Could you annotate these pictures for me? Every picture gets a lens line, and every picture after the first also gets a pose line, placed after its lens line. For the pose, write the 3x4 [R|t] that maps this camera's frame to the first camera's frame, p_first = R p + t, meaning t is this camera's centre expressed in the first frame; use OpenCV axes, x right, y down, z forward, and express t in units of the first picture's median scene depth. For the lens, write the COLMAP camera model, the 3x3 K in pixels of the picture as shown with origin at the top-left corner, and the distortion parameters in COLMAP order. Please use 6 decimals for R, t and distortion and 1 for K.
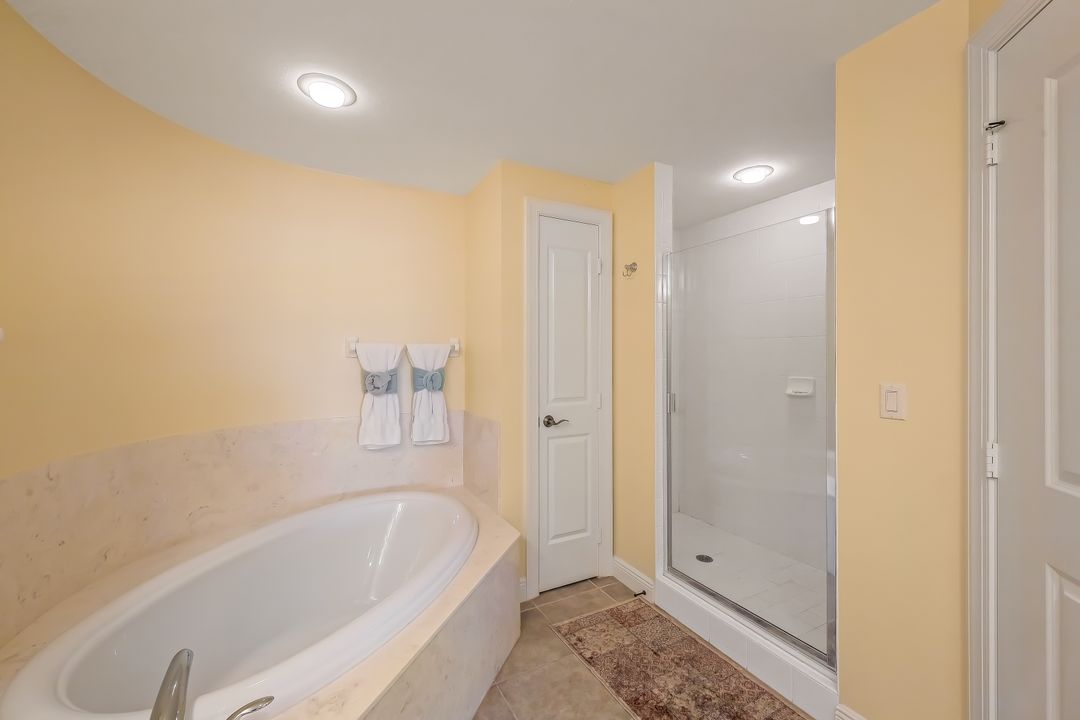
lens RADIAL K [[436.4, 0, 533.7], [0, 436.4, 357.1], [0, 0, 1]] dist [-0.000052, -0.001376]
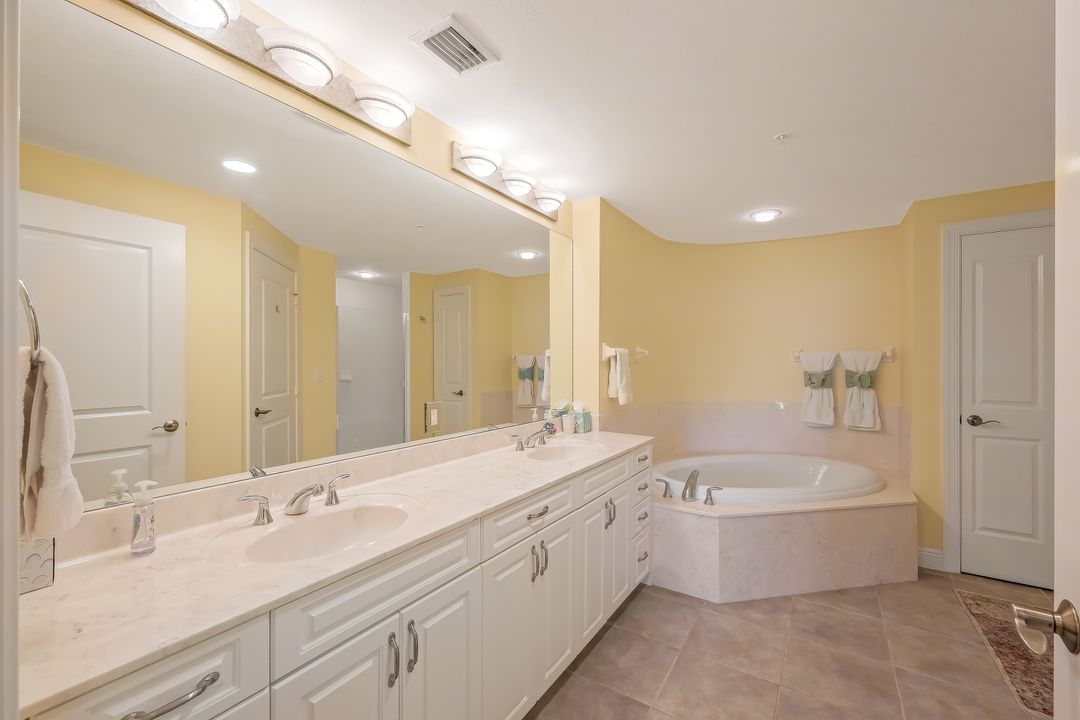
lens RADIAL K [[436.4, 0, 536.4], [0, 436.4, 360.6], [0, 0, 1]] dist [-0.000052, -0.001376]
pose [[0.484261, 0.001346, -0.874923, 0.438767], [0.001064, 0.999997, 0.002127, -0.007571], [0.874923, -0.001961, 0.484258, -0.474636]]
